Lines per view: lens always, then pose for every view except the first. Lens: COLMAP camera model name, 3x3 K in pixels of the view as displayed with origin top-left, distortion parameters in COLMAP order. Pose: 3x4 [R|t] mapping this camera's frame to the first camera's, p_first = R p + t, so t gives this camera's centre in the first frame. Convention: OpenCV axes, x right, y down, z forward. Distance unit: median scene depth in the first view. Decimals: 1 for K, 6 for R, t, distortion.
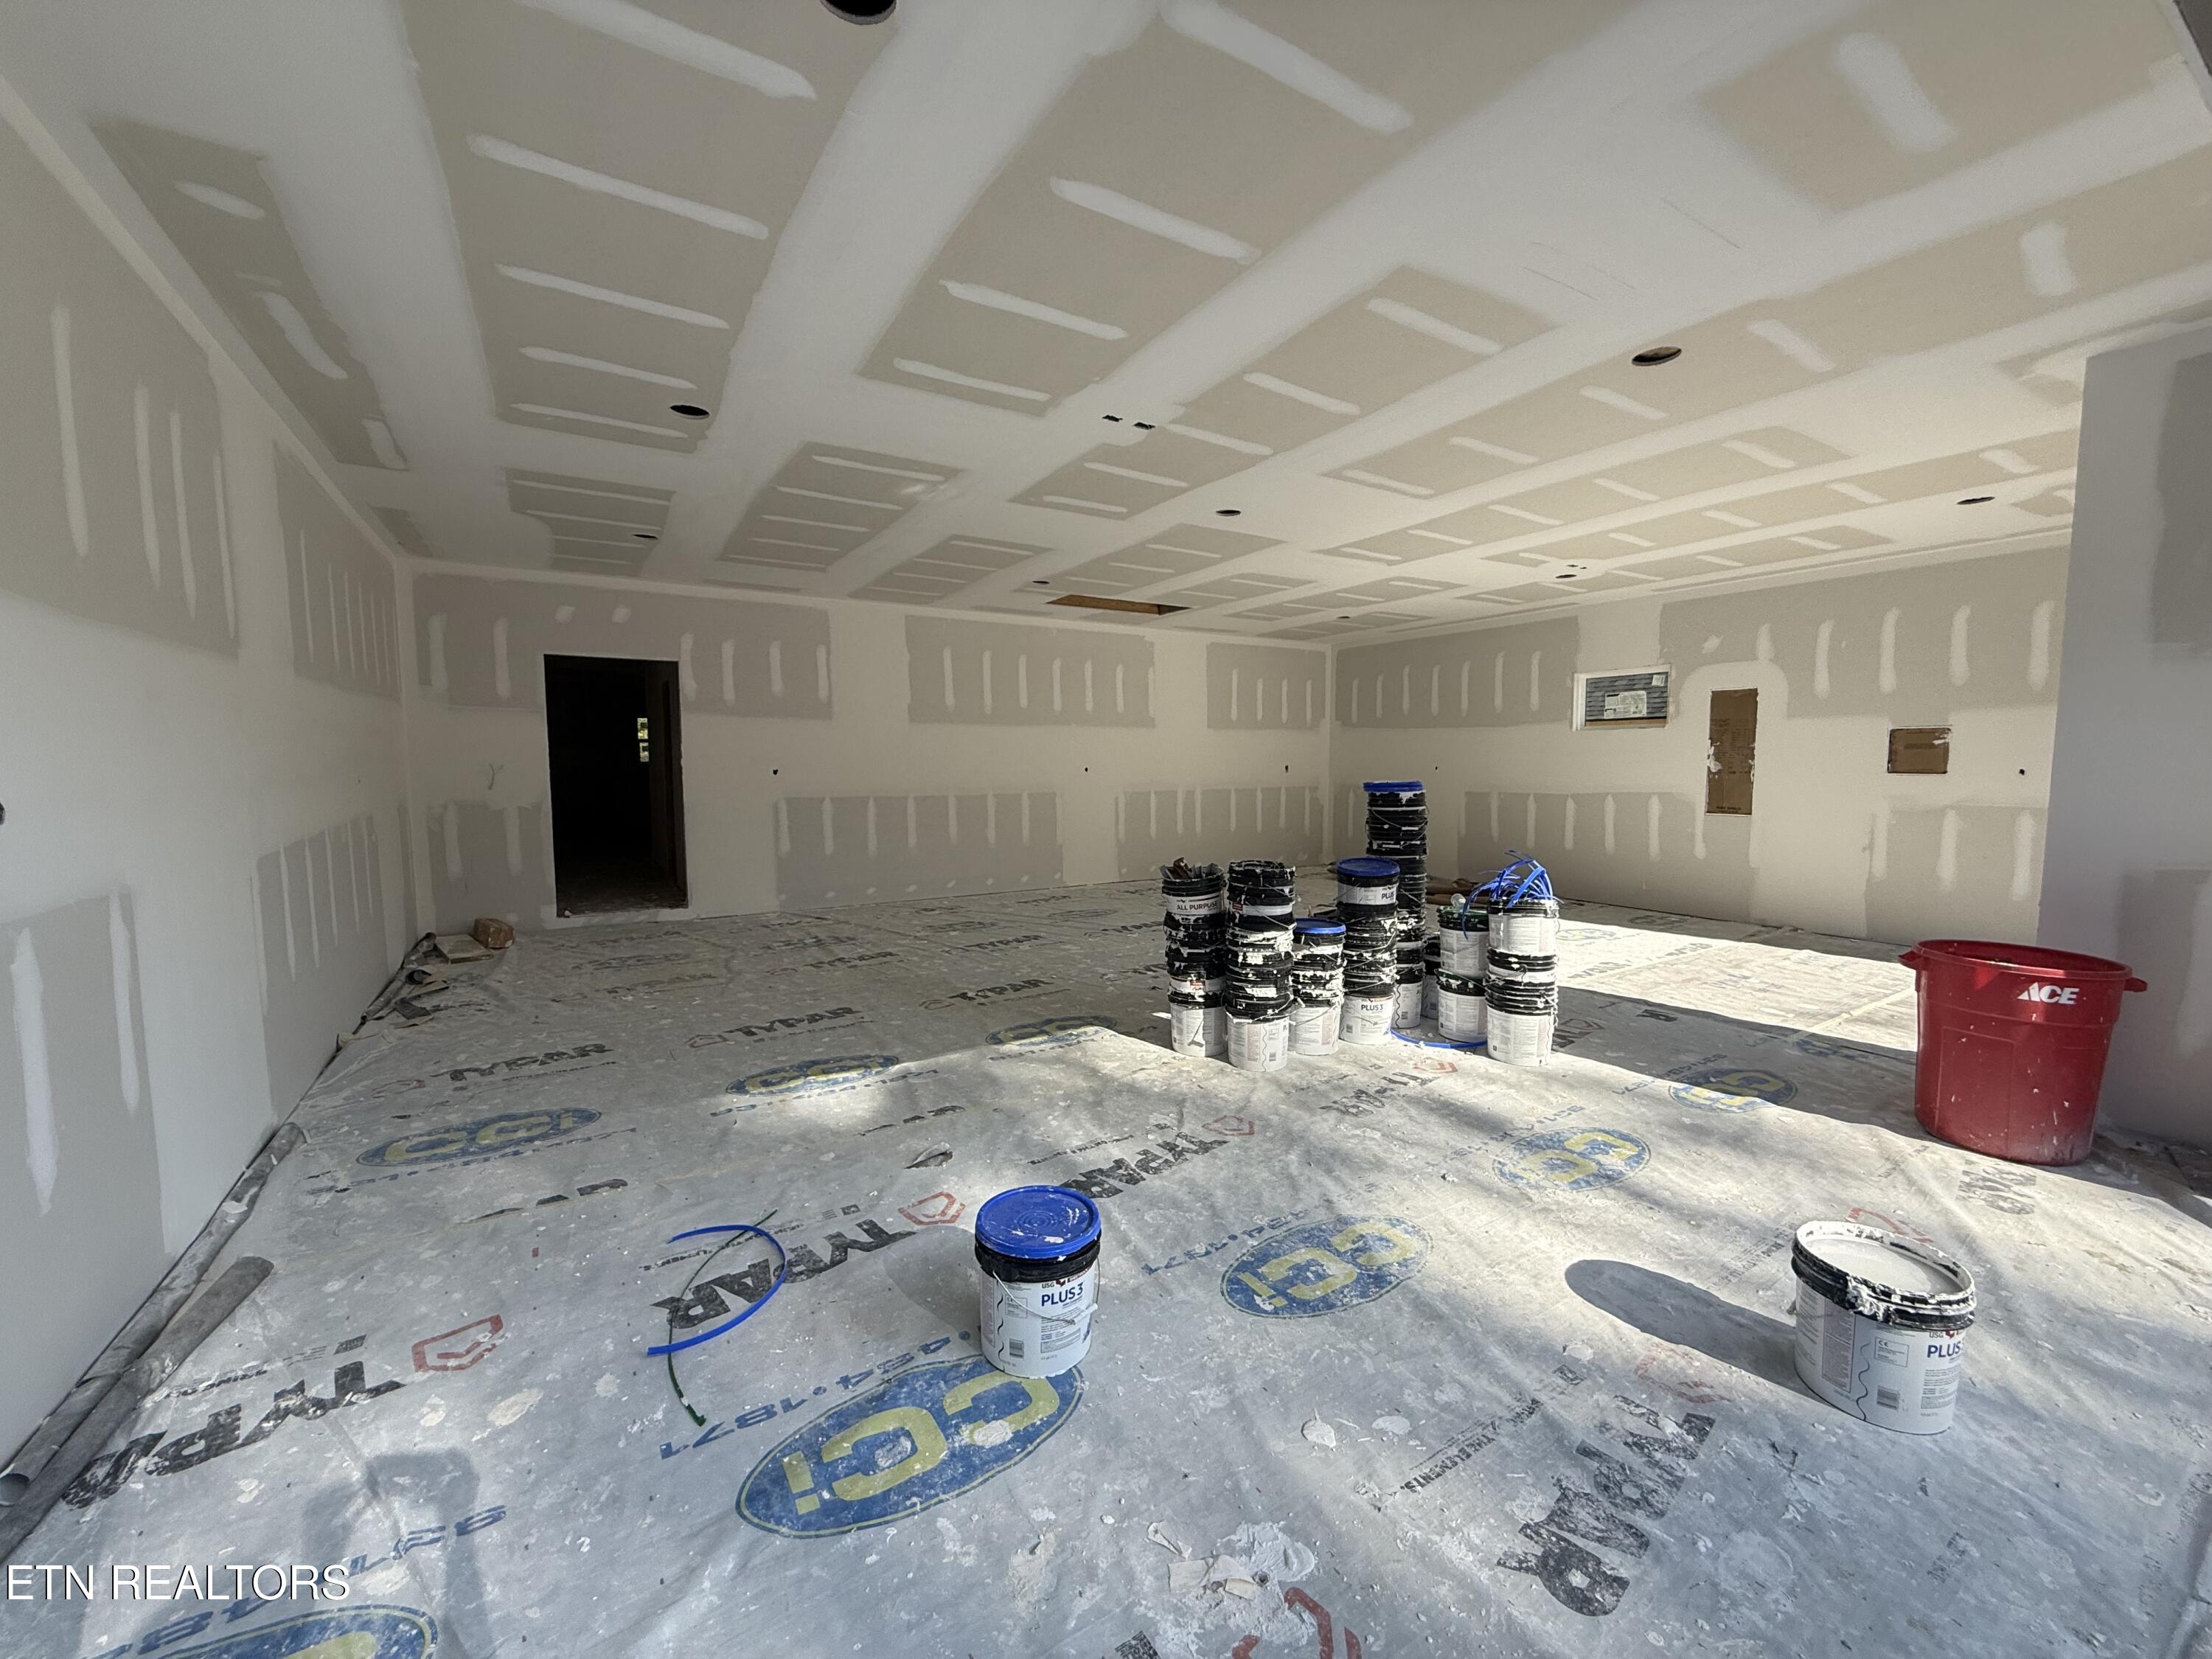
lens RADIAL K [[882.7, 0, 1102.7], [0, 882.7, 831.6], [0, 0, 1]] dist [0.000477, 0.000206]
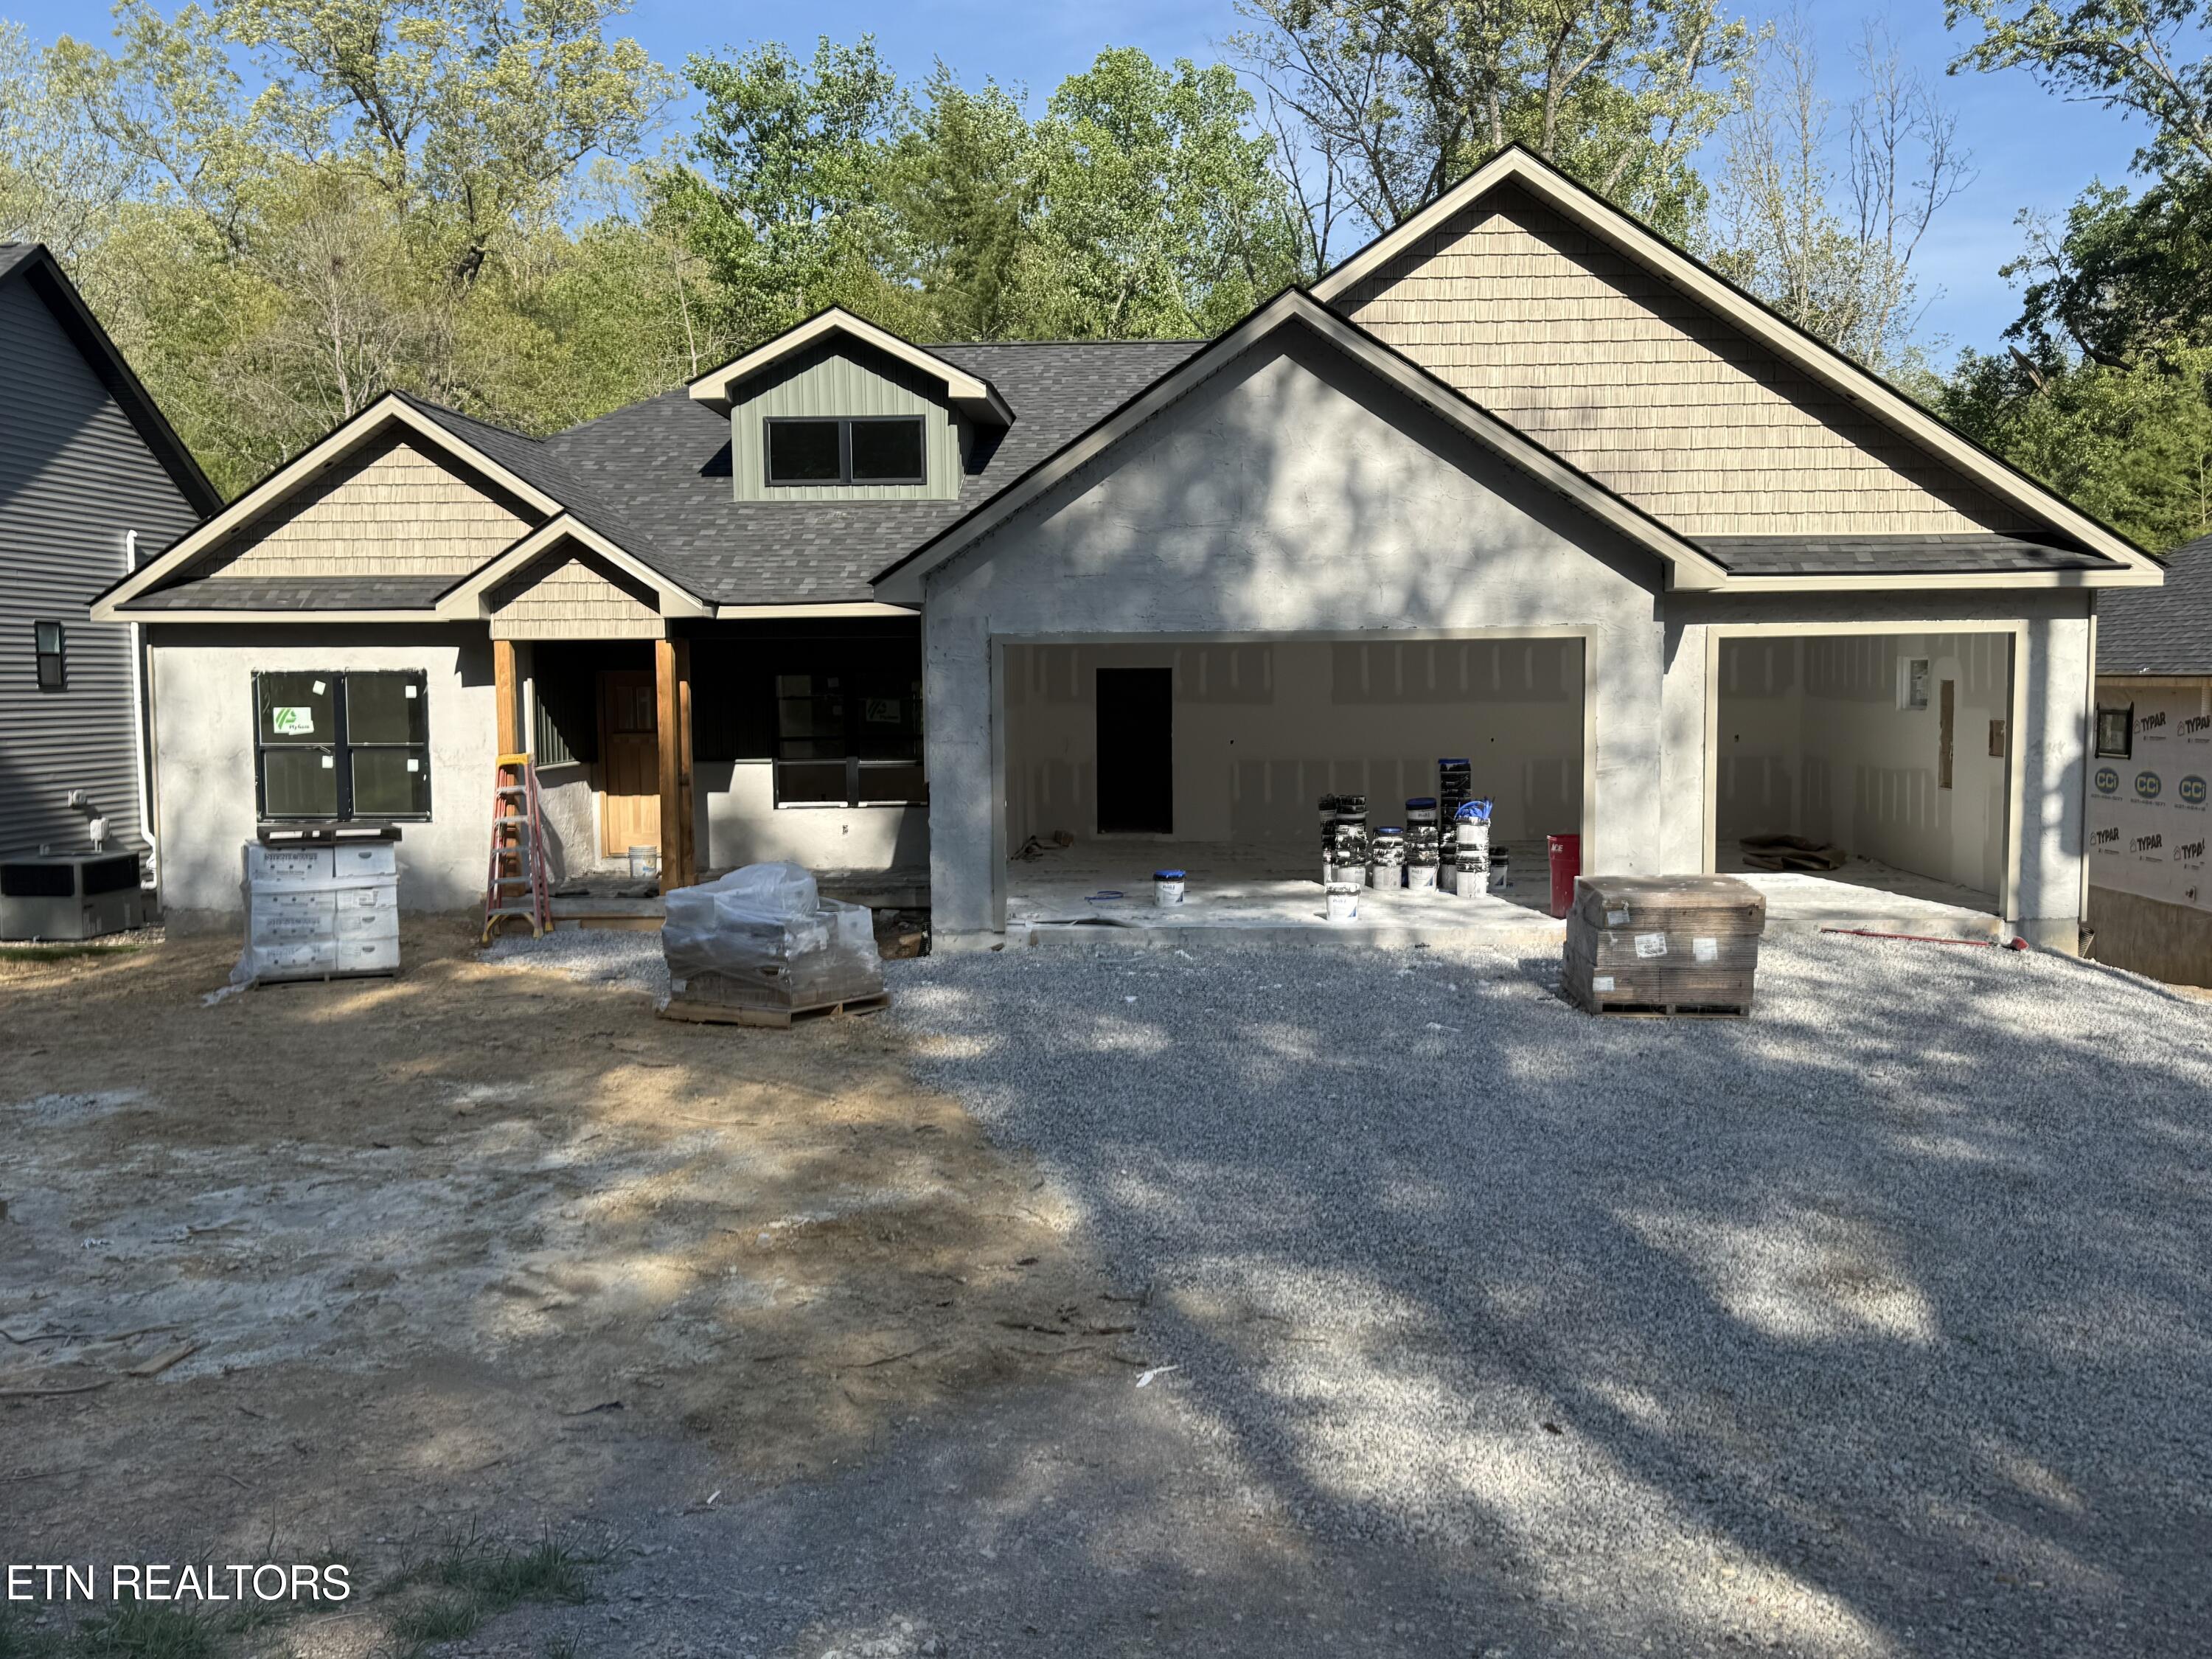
lens RADIAL K [[1915.8, 0, 1101.9], [0, 1915.8, 809.7], [0, 0, 1]] dist [0.108756, -0.178205]
pose [[0.824087, 0.033111, -0.565495, 2.157101], [-0.039340, 0.999225, 0.001178, 0.081654], [0.565096, 0.021276, 0.824751, -2.966200]]
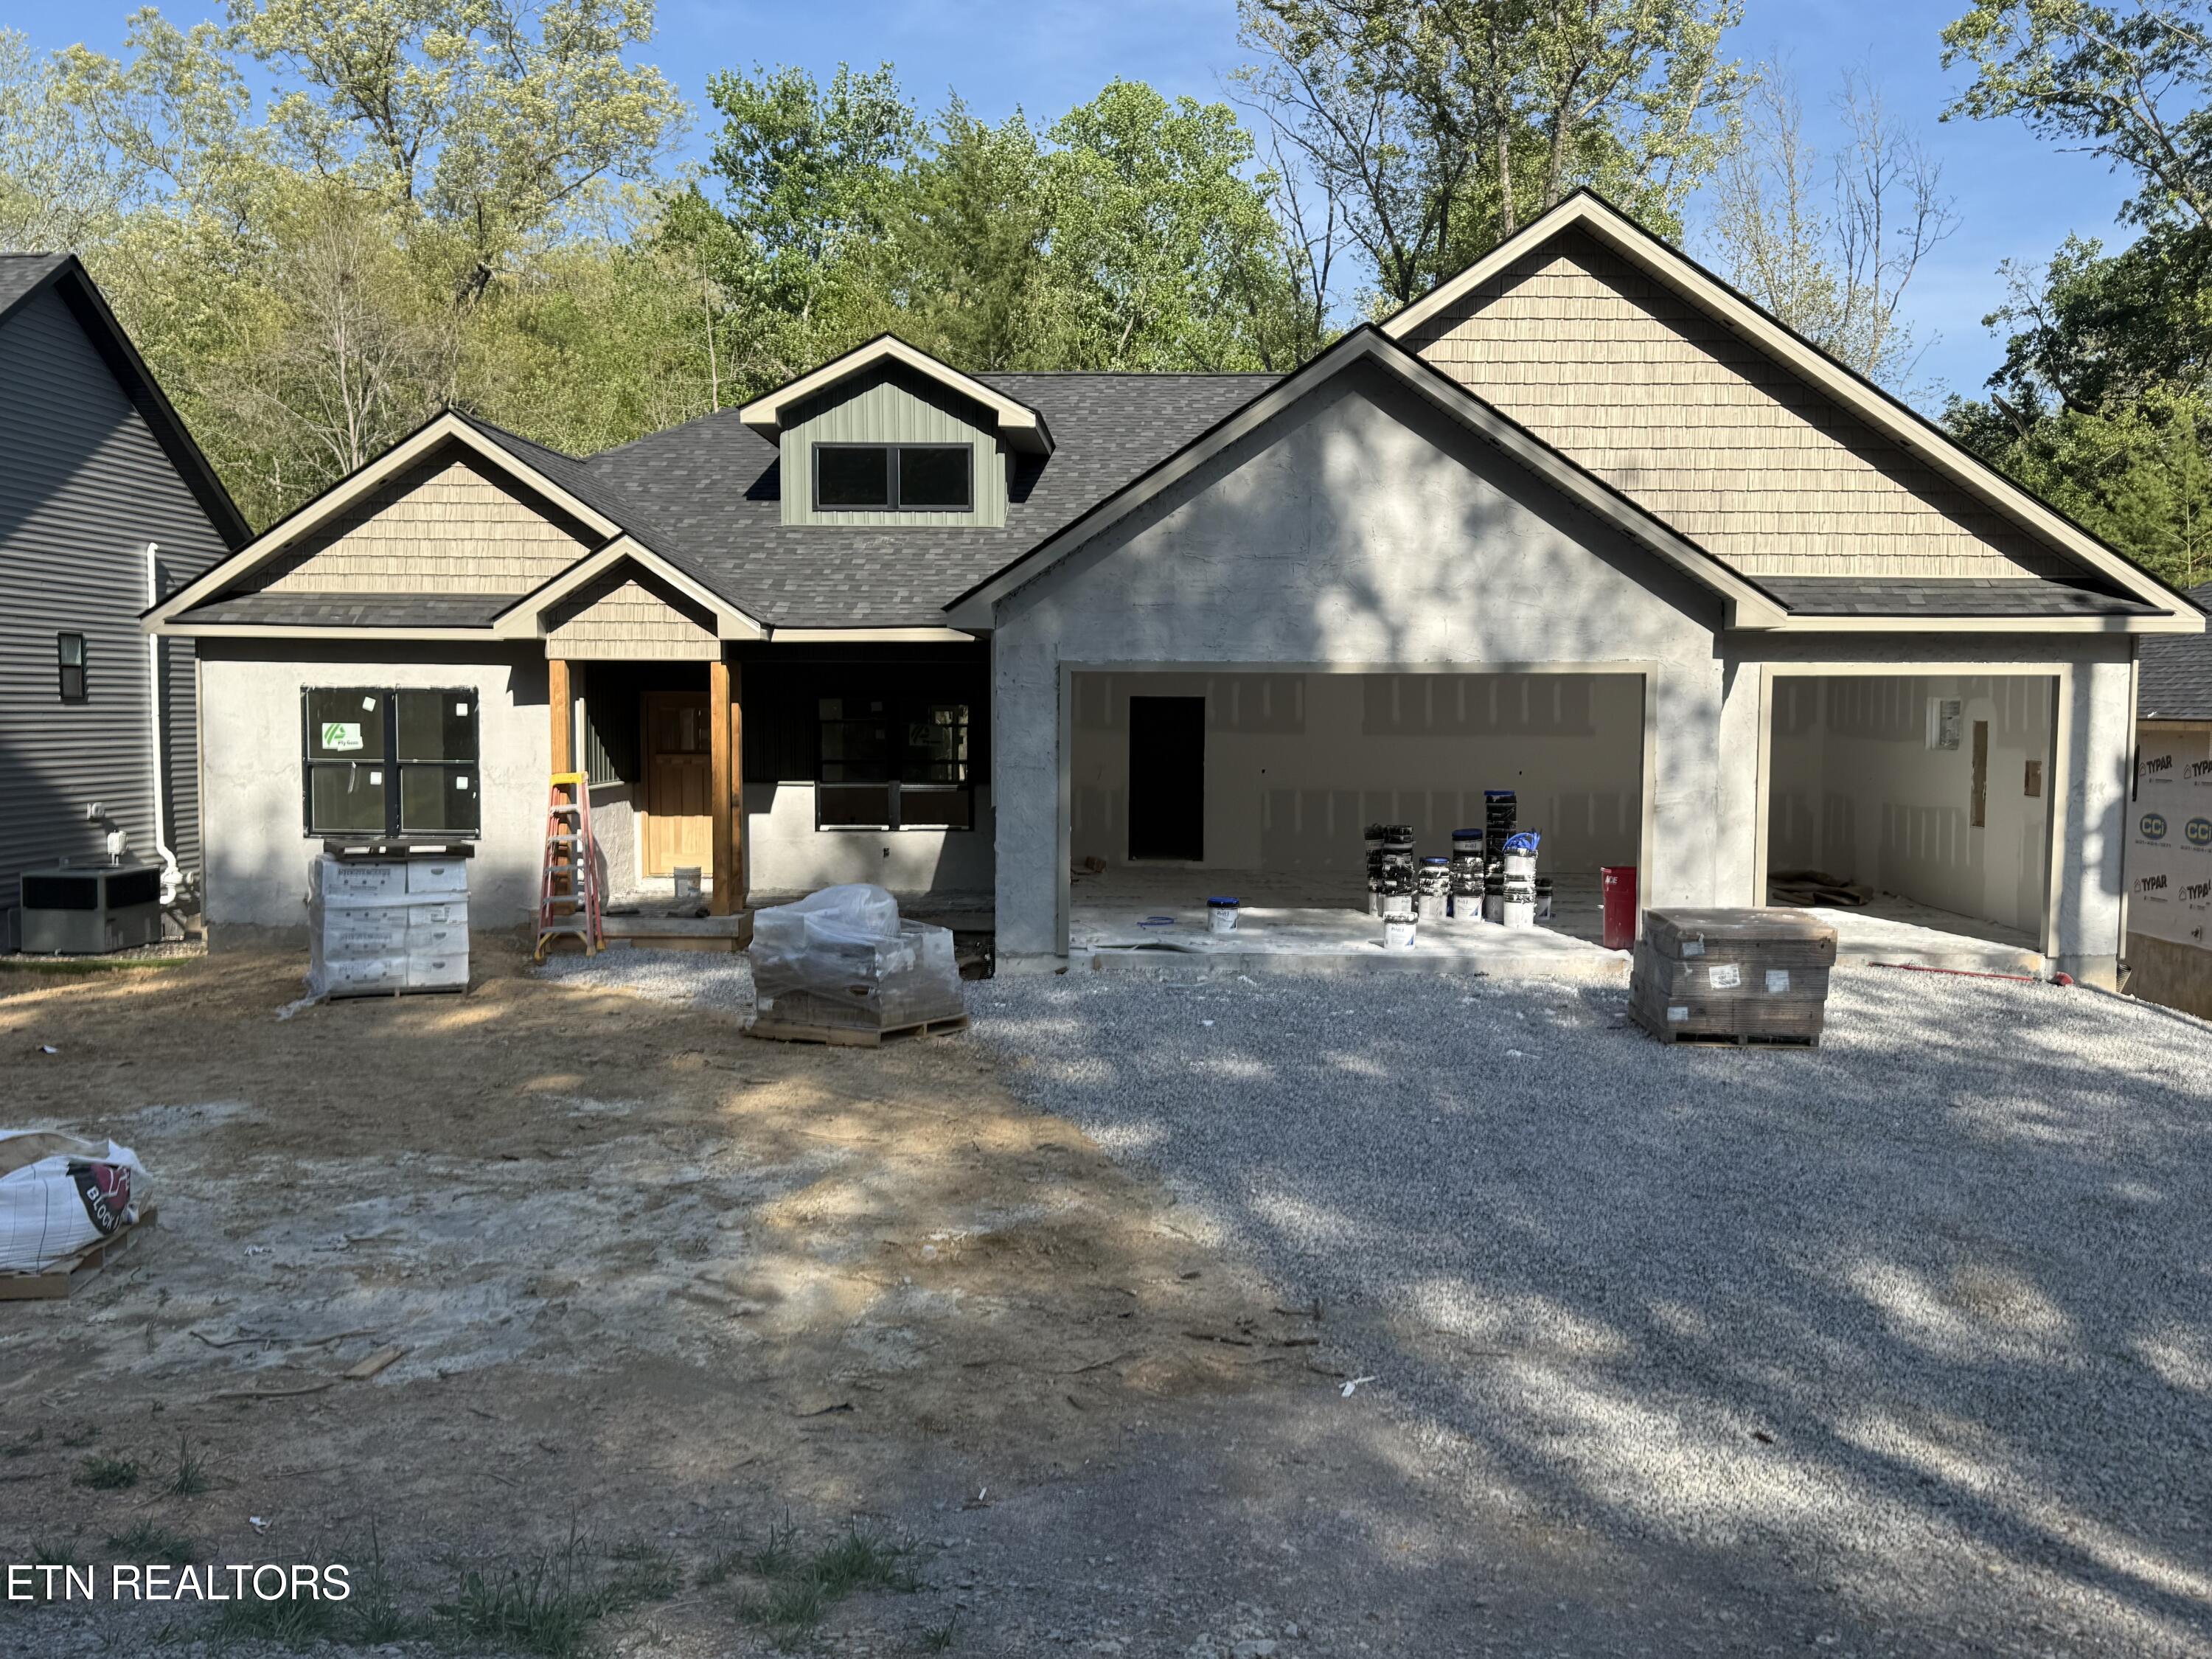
lens RADIAL K [[1913.5, 0, 1114.1], [0, 1913.5, 825.1], [0, 0, 1]] dist [0.114416, -0.194893]
pose [[0.837665, 0.040875, -0.544653, 2.015699], [-0.052987, 0.998574, -0.006552, 0.094545], [0.543608, 0.034348, 0.838636, -3.111897]]
